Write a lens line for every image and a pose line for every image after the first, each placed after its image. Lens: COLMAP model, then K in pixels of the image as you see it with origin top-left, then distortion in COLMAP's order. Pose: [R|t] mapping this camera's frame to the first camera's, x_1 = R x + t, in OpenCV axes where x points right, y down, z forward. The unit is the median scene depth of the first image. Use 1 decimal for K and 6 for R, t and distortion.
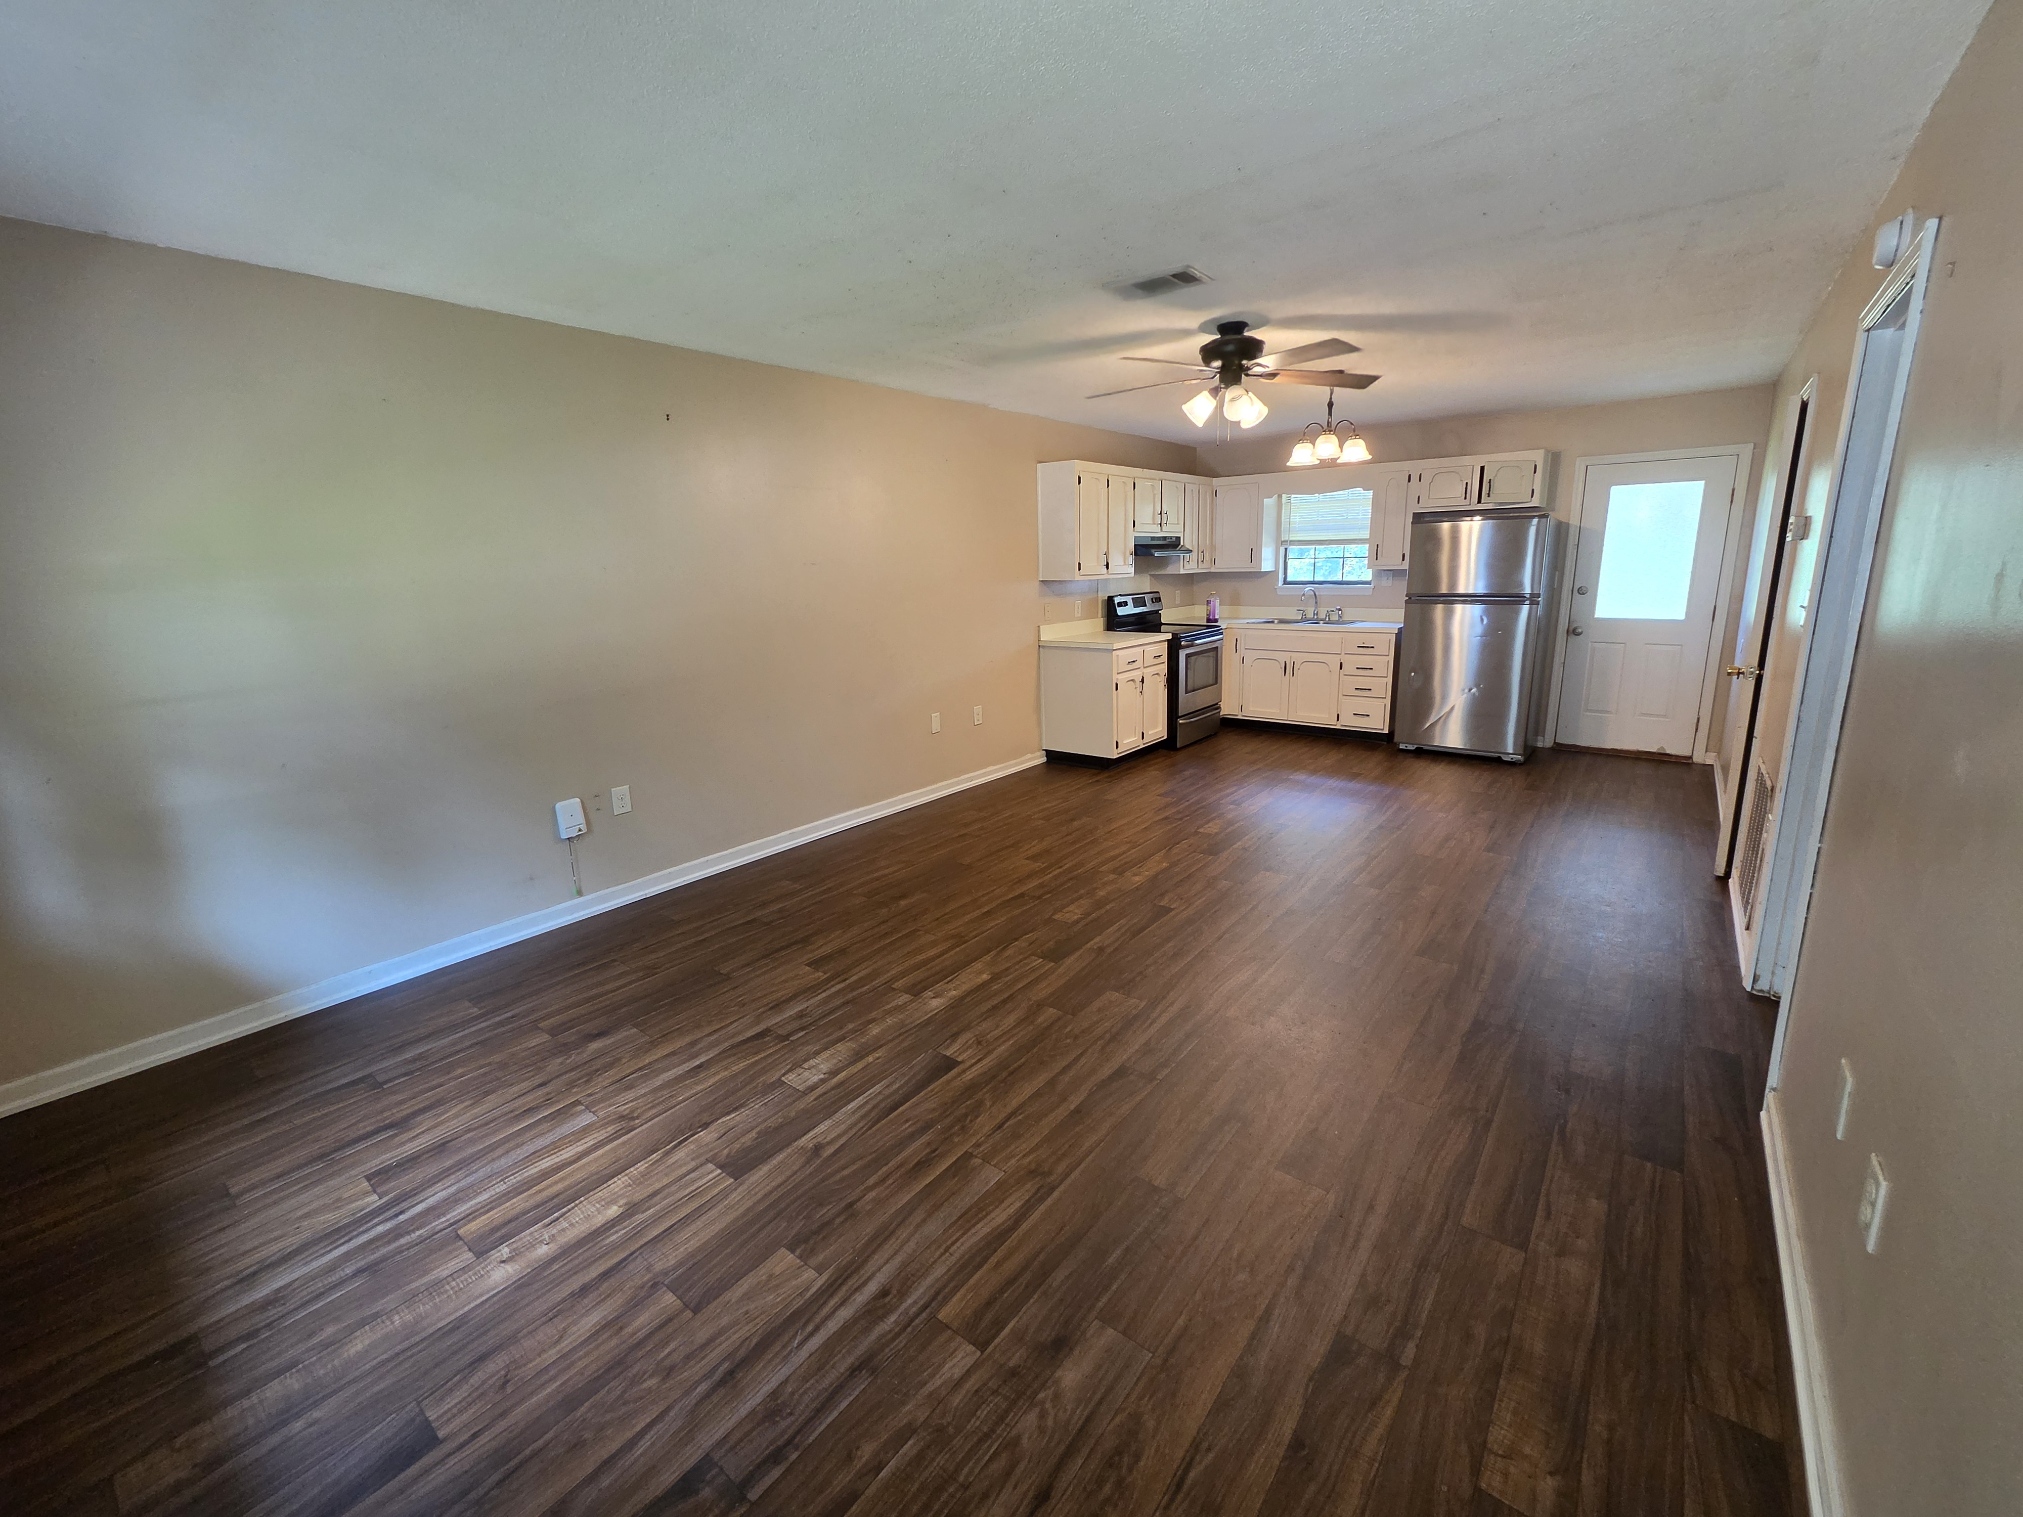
lens RADIAL K [[804.6, 0, 1011.5], [0, 804.6, 758.5], [0, 0, 1]] dist [0.004443, -0.003416]
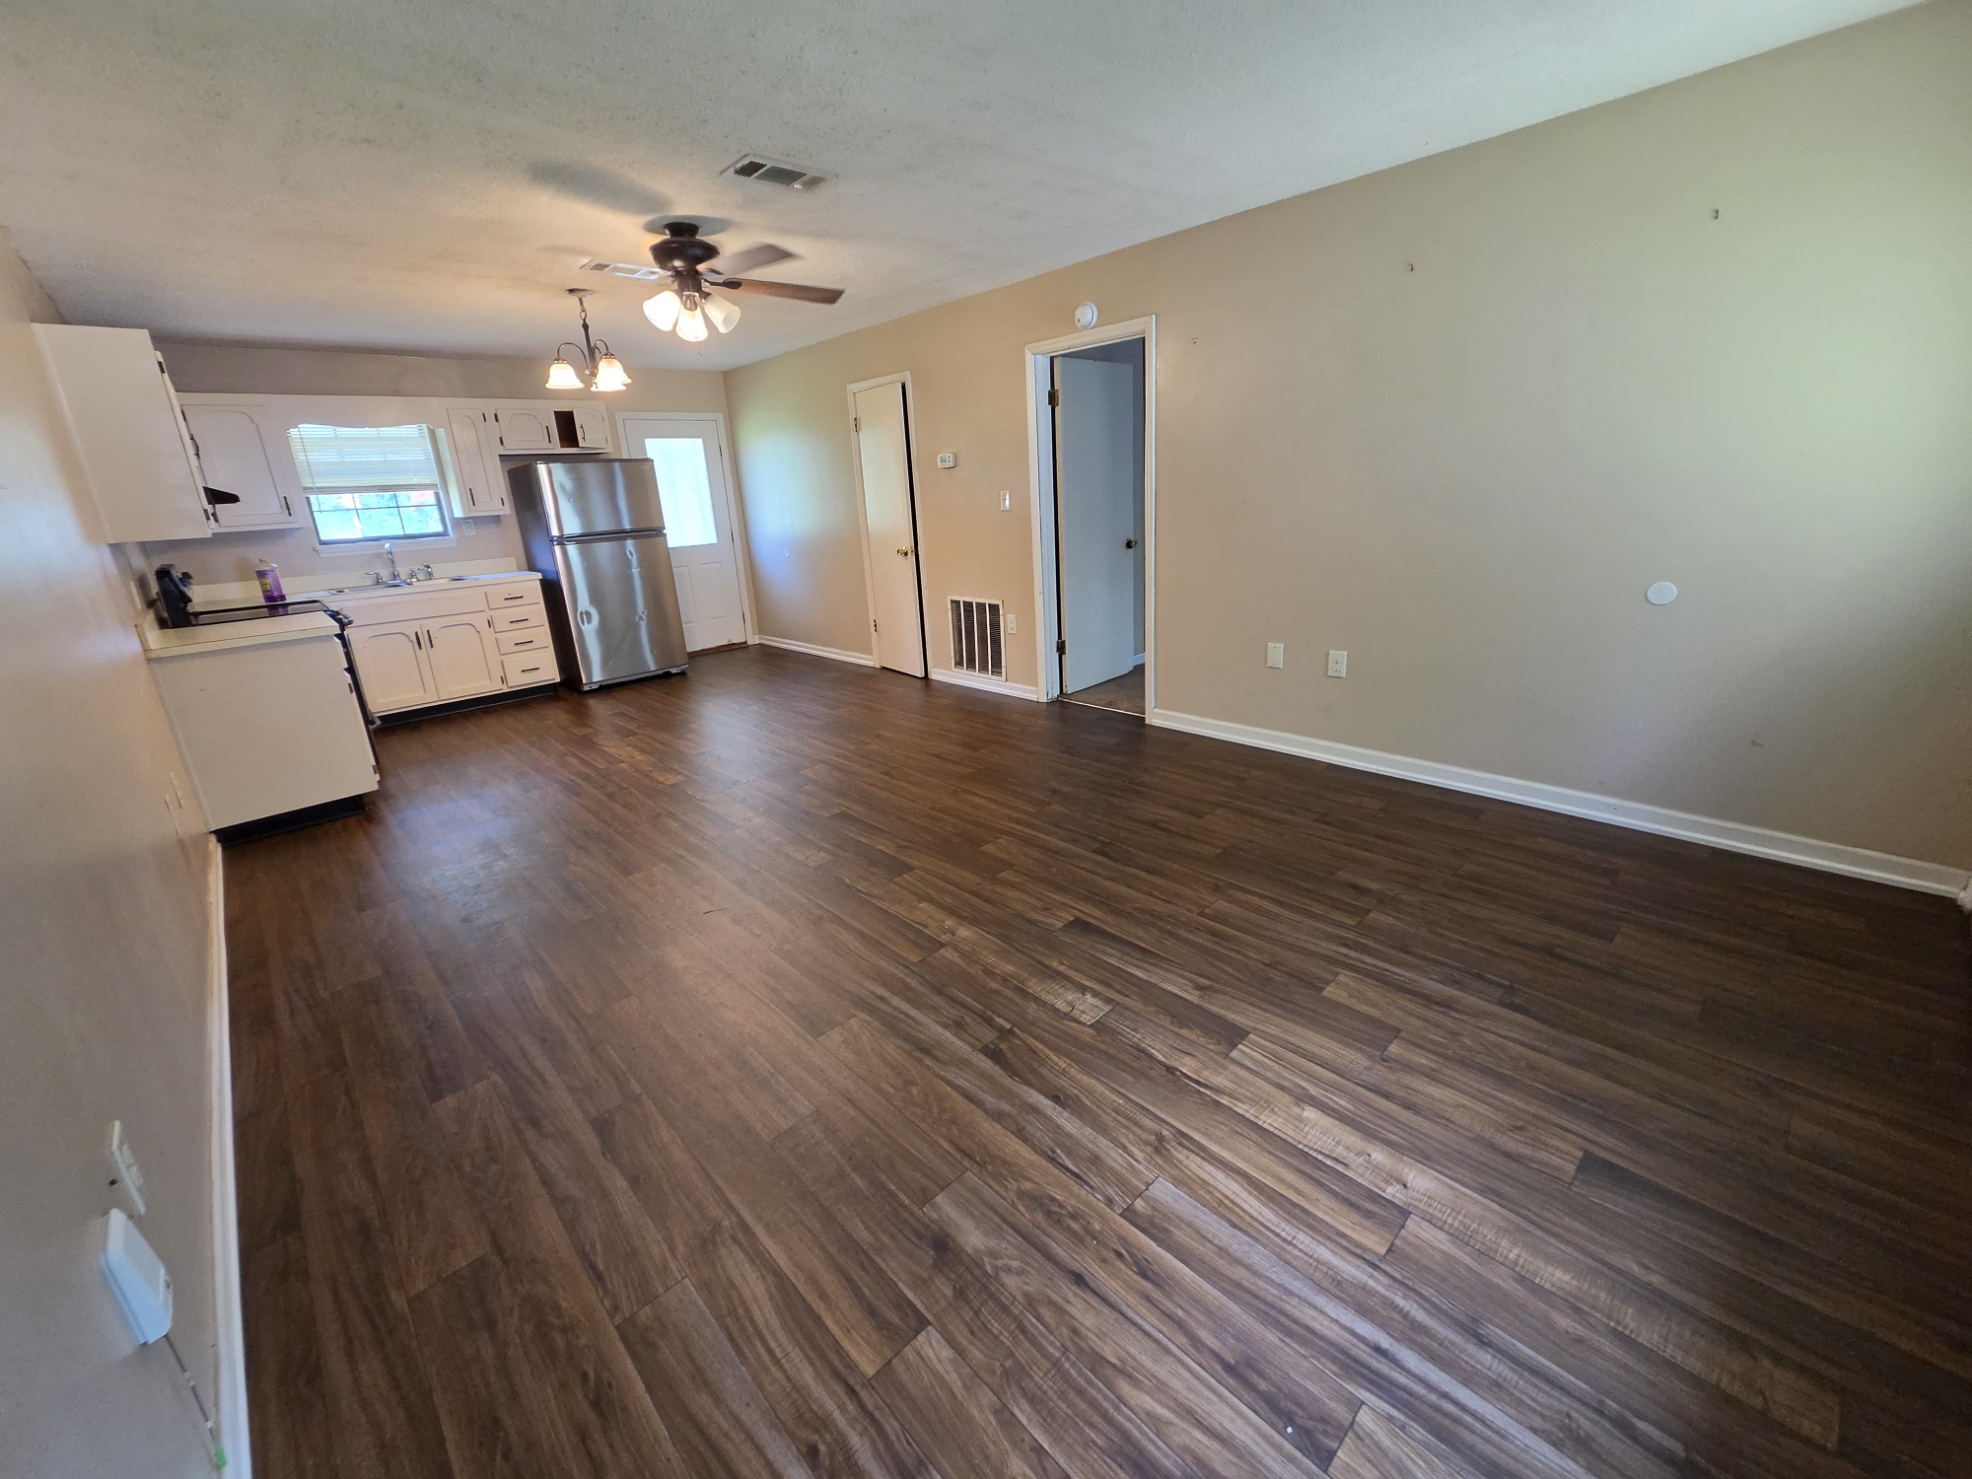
lens RADIAL K [[820.8, 0, 961.9], [0, 820.8, 725.2], [0, 0, 1]] dist [0.001291, -0.000014]
pose [[0.161921, -0.264863, 0.950594, -1.294602], [0.284365, 0.934967, 0.212071, -0.169459], [-0.944944, 0.235977, 0.226708, 1.019905]]
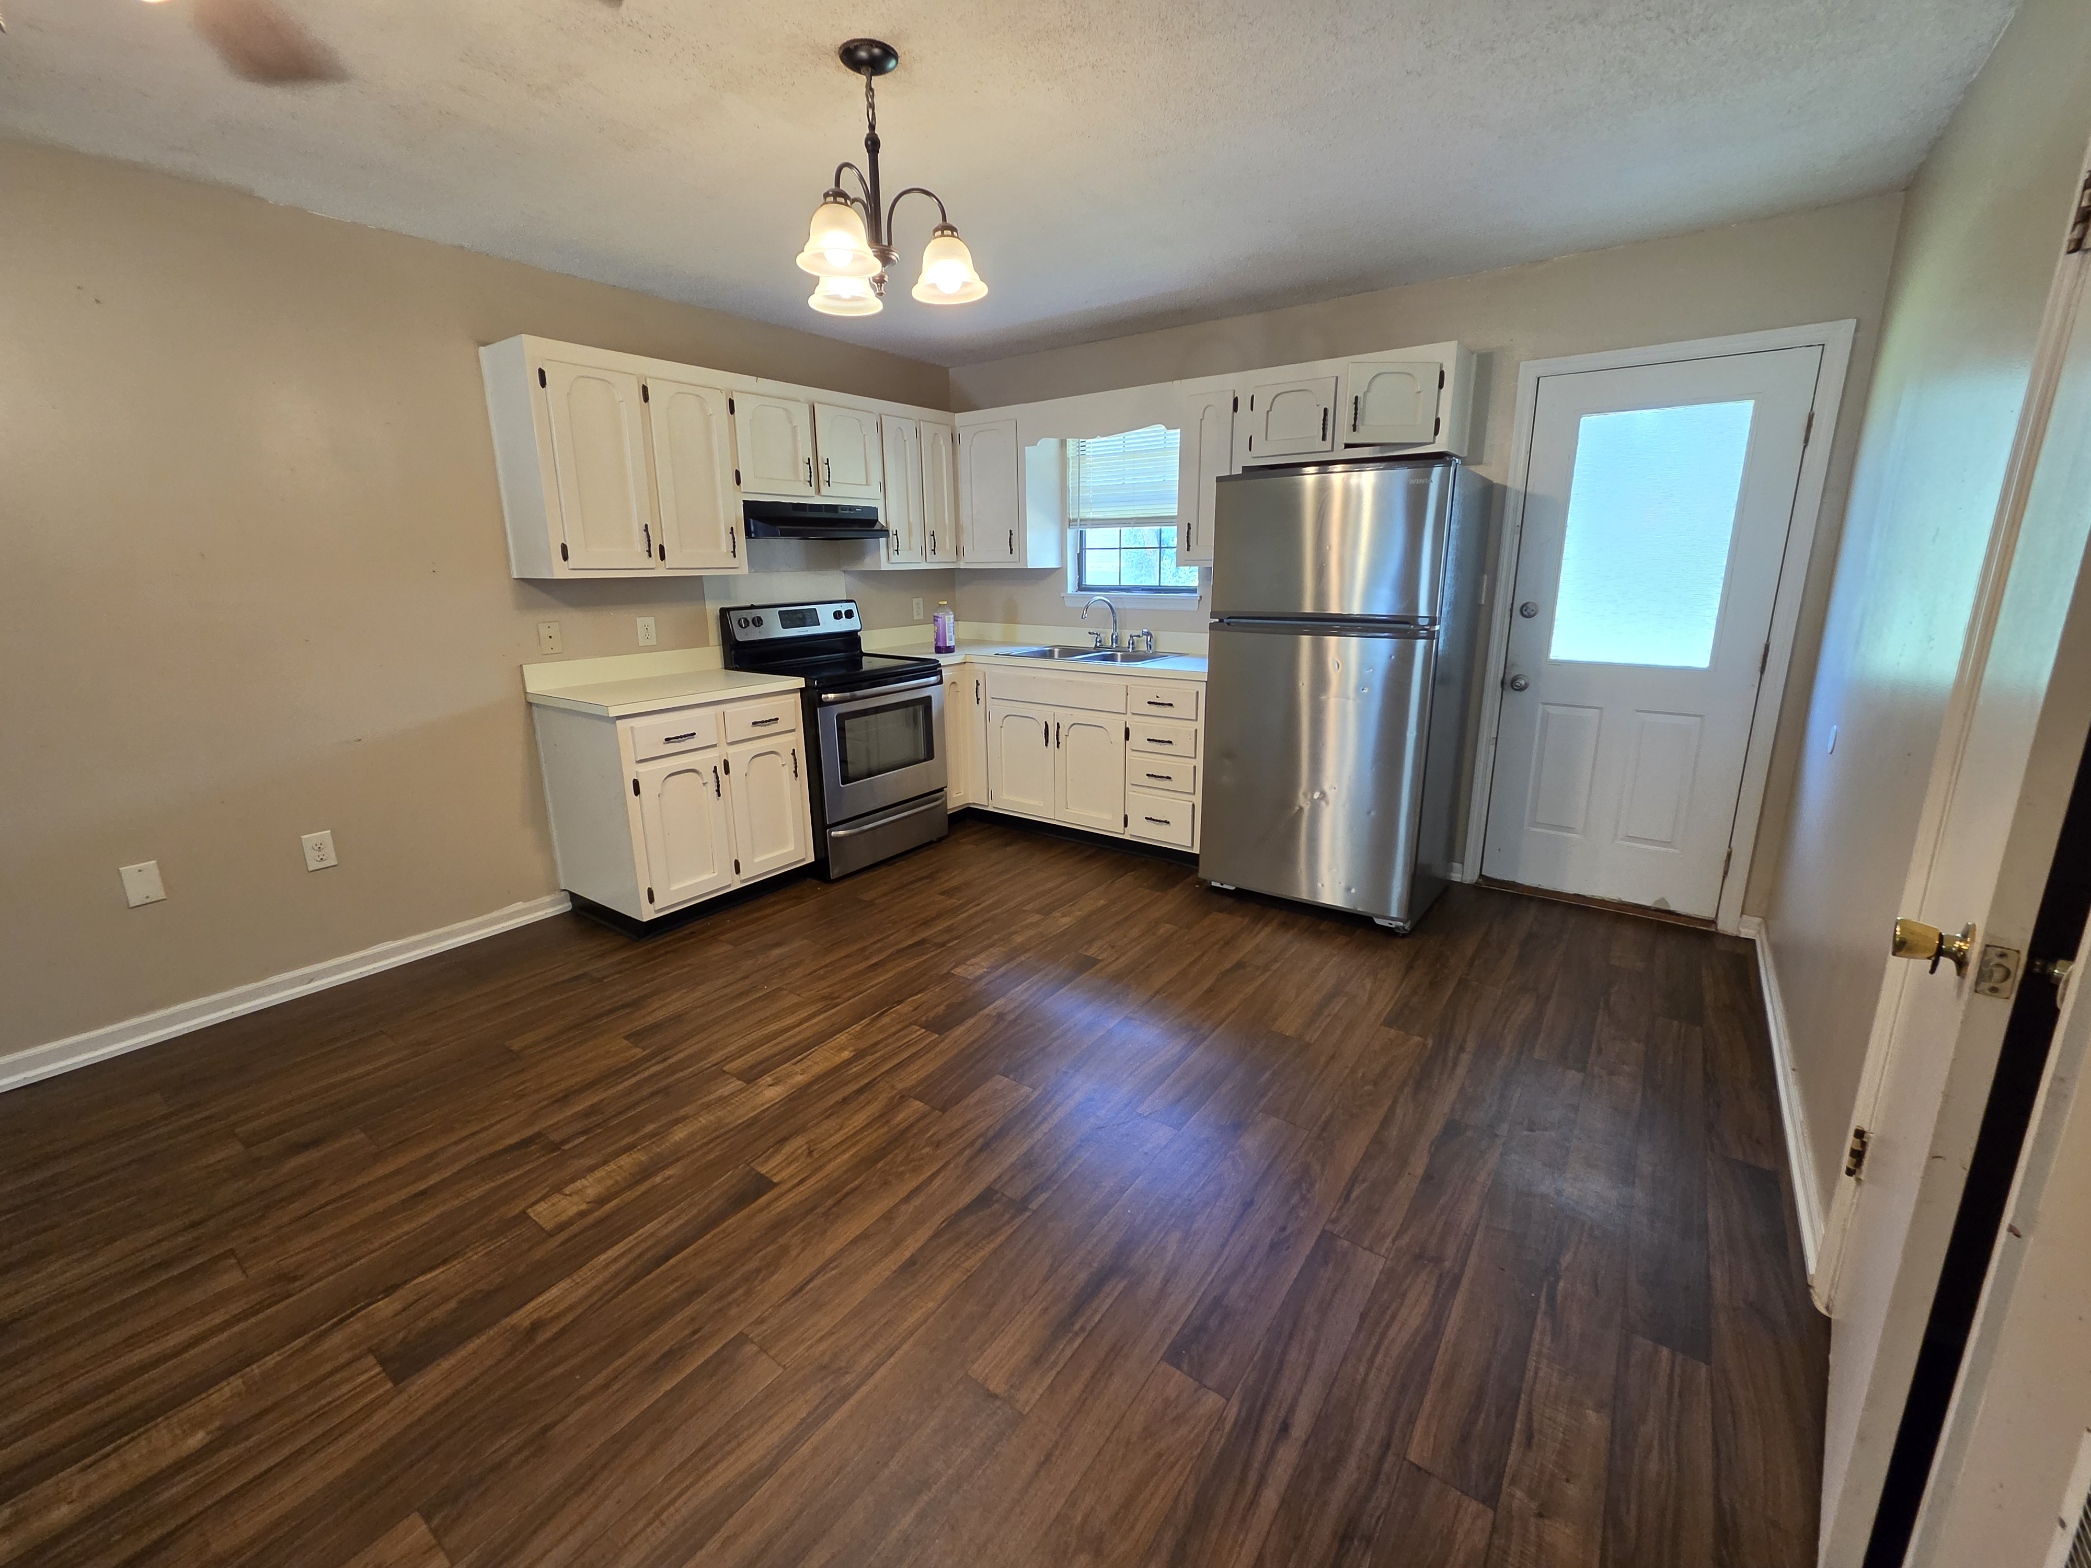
lens RADIAL K [[844.8, 0, 1045.5], [0, 844.8, 784.0], [0, 0, 1]] dist [0.052730, -0.015856]
pose [[0.998953, 0.030291, 0.034292, 0.192121], [-0.031758, 0.998567, 0.043070, -0.063217], [-0.032938, -0.044114, 0.998483, 0.227978]]
